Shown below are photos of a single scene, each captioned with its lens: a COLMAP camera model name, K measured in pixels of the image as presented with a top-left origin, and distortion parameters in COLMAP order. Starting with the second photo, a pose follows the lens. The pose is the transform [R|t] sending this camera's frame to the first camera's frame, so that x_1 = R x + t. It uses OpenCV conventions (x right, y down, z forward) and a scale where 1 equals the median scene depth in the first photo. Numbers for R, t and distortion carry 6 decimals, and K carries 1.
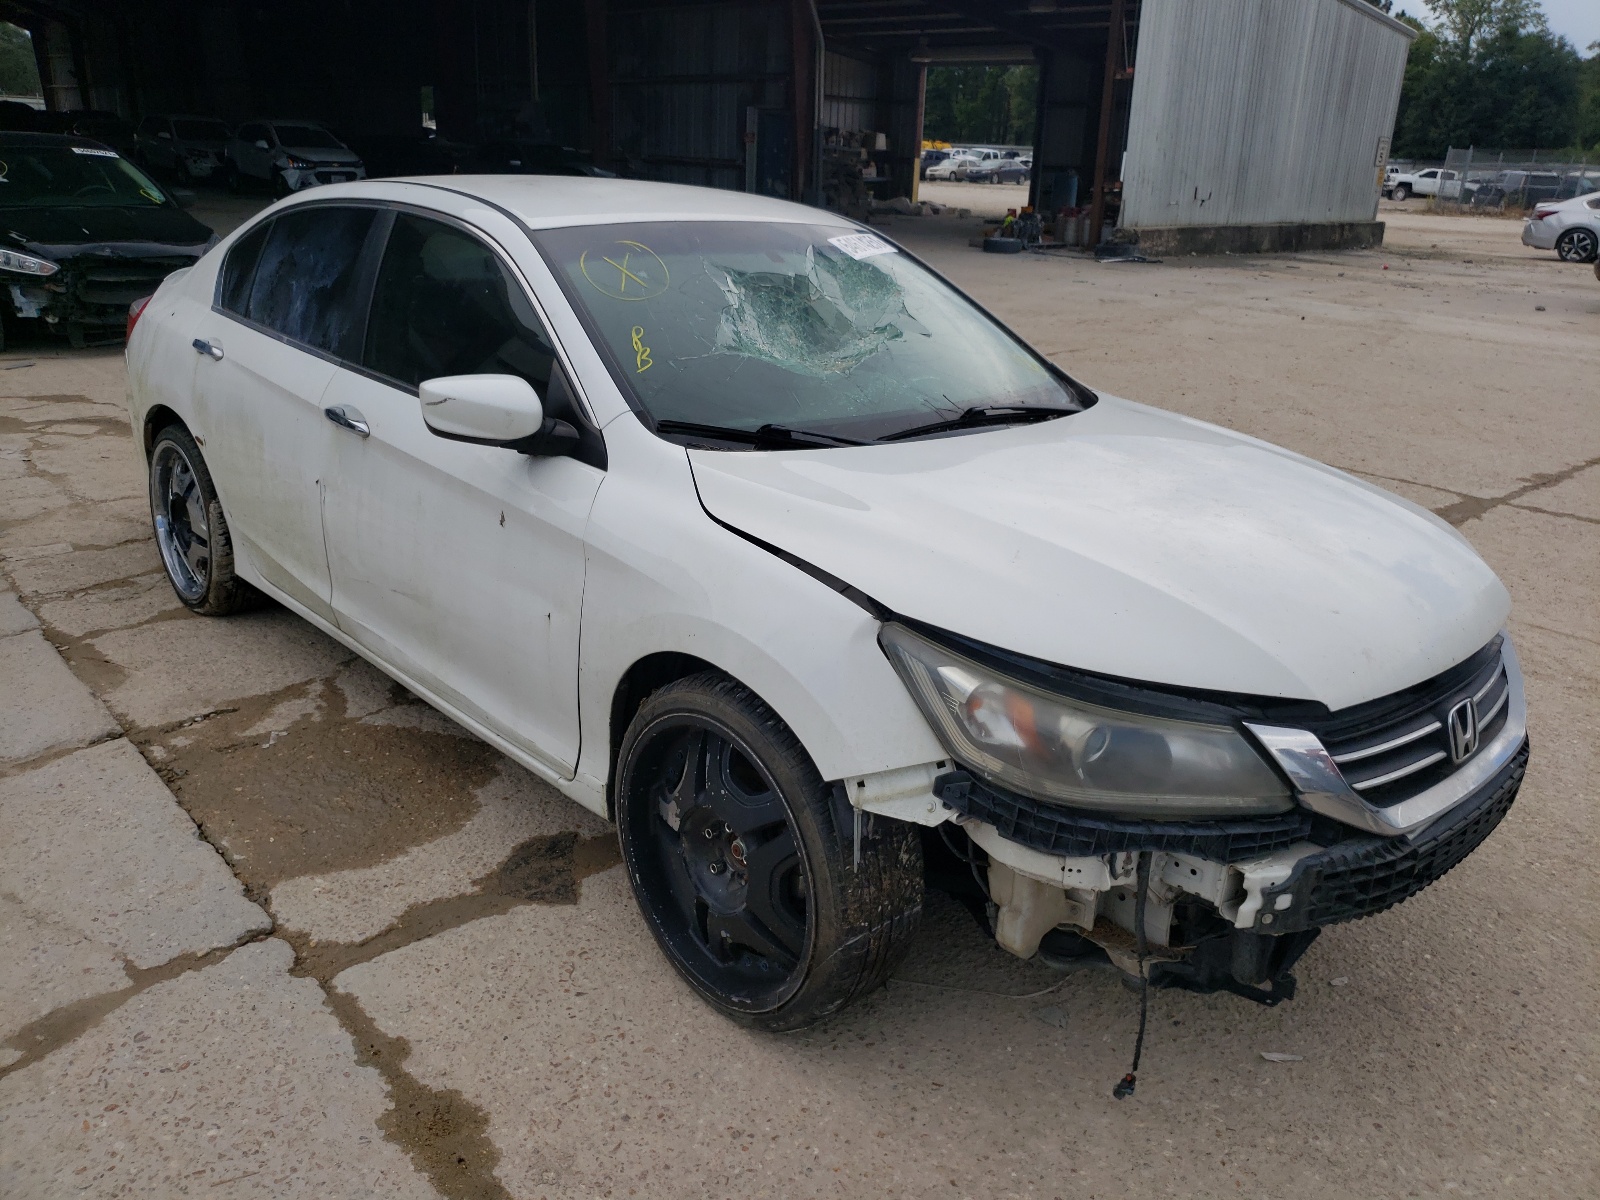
lens RADIAL K [[1243.2, 0, 801.8], [0, 1243.2, 564.4], [0, 0, 1]] dist [0.001872, 0.001142]
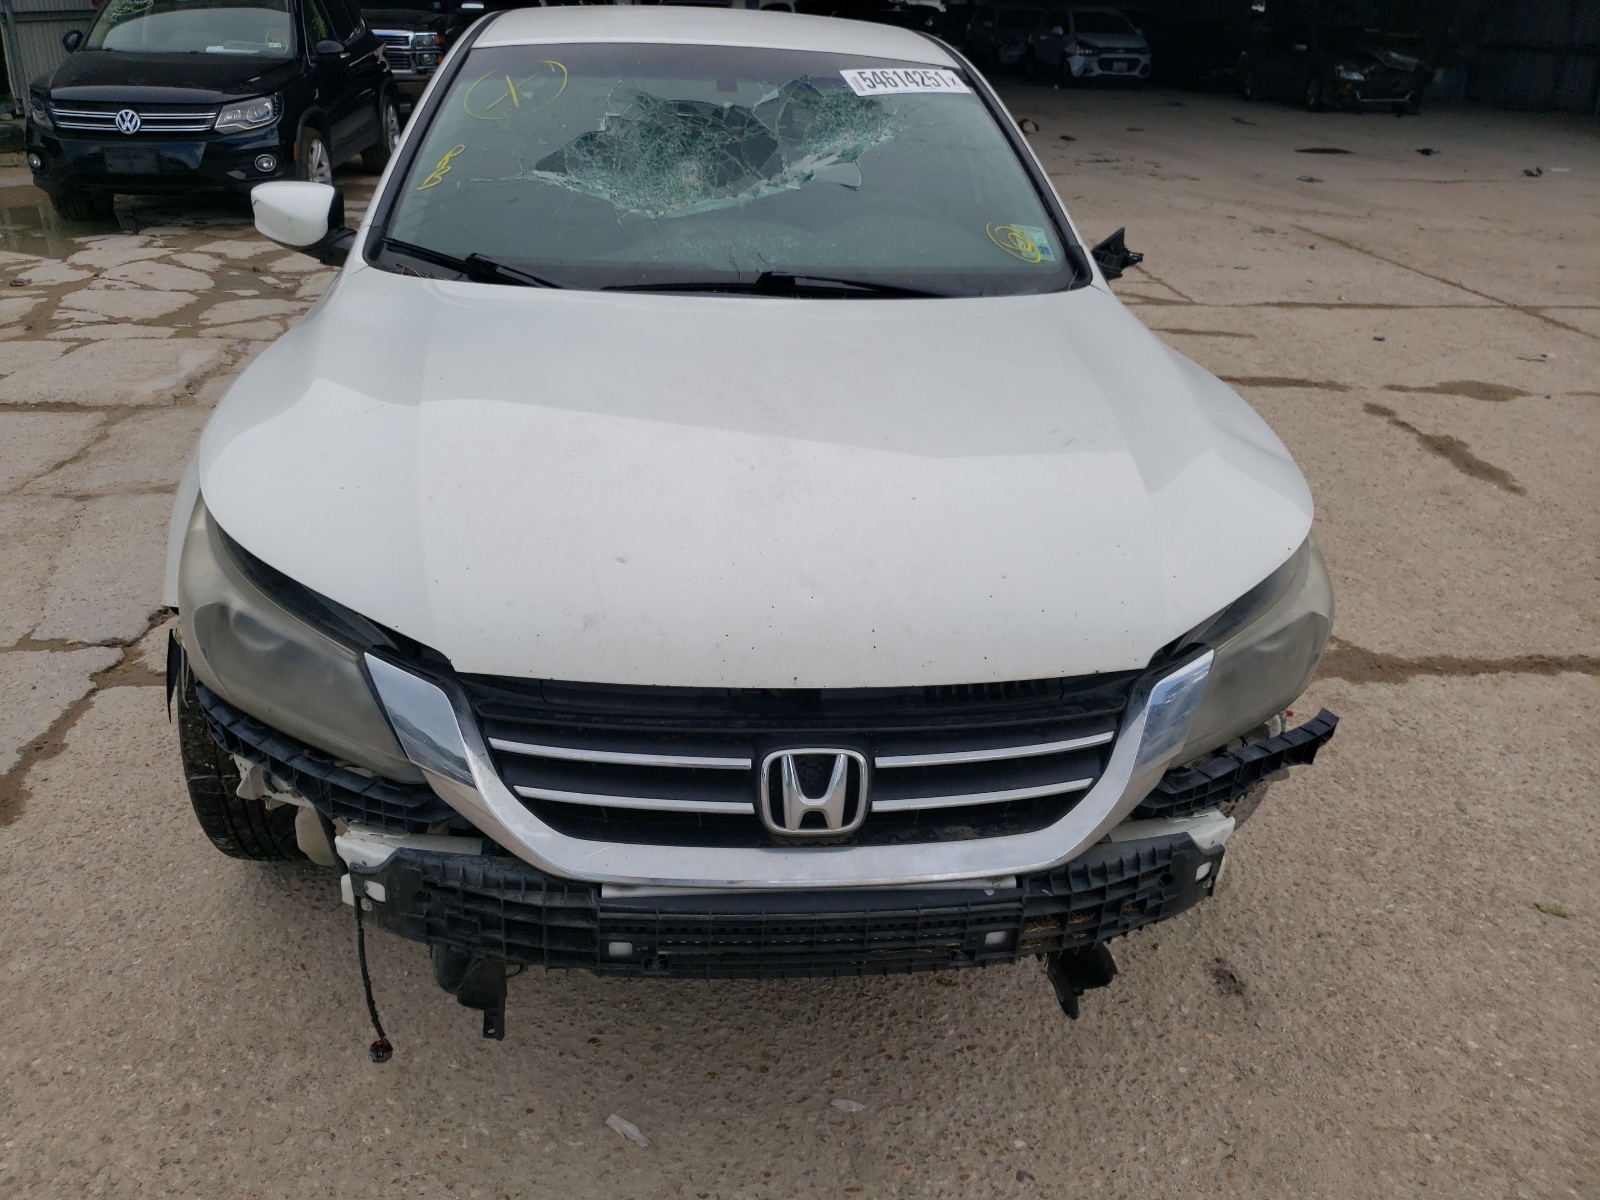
lens RADIAL K [[1245.8, 0, 793.2], [0, 1245.8, 601.8], [0, 0, 1]] dist [0.005880, 0.006740]
pose [[0.788942, 0.247554, -0.562395, 0.729163], [-0.192003, 0.968743, 0.157072, -0.054310], [0.583700, -0.015939, 0.811813, 0.392140]]
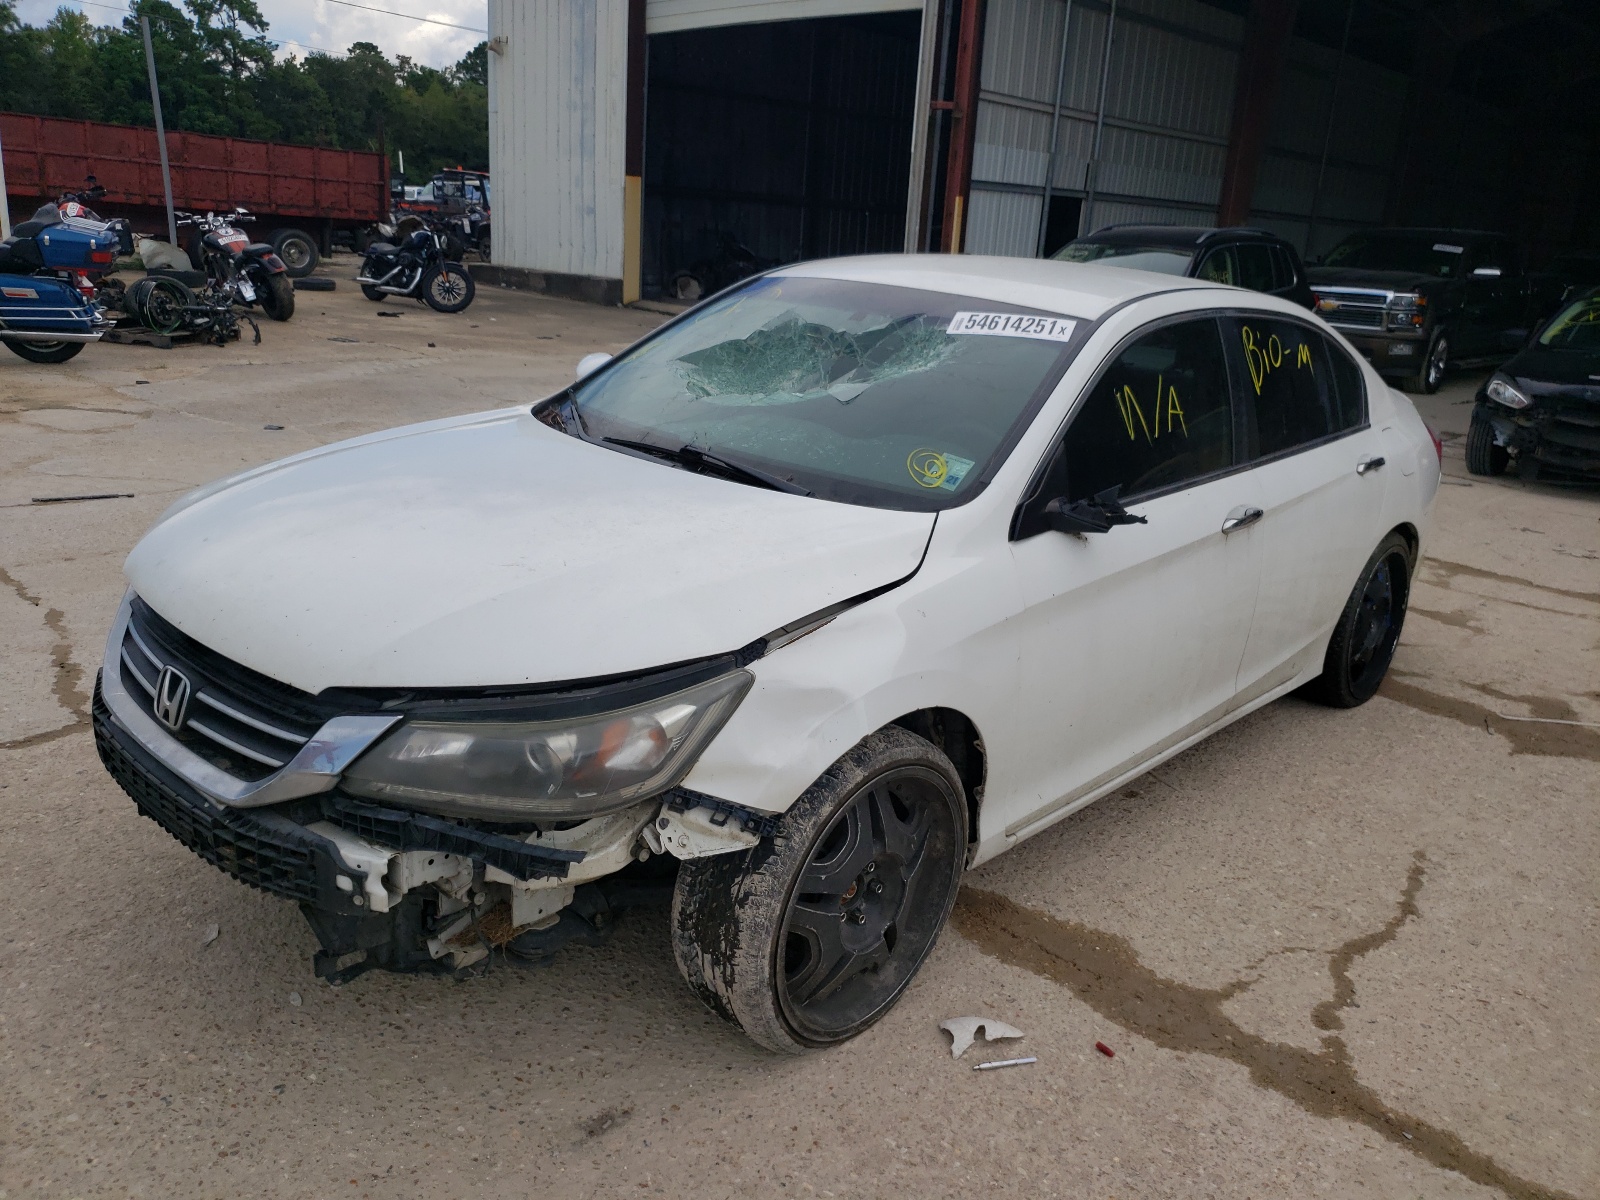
lens RADIAL K [[1245.8, 0, 793.2], [0, 1245.8, 601.8], [0, 0, 1]] dist [0.005880, 0.006740]
pose [[0.062902, 0.260496, -0.963424, 1.296256], [-0.369734, 0.902730, 0.219946, -0.300593], [0.927006, 0.342375, 0.153098, 1.087358]]
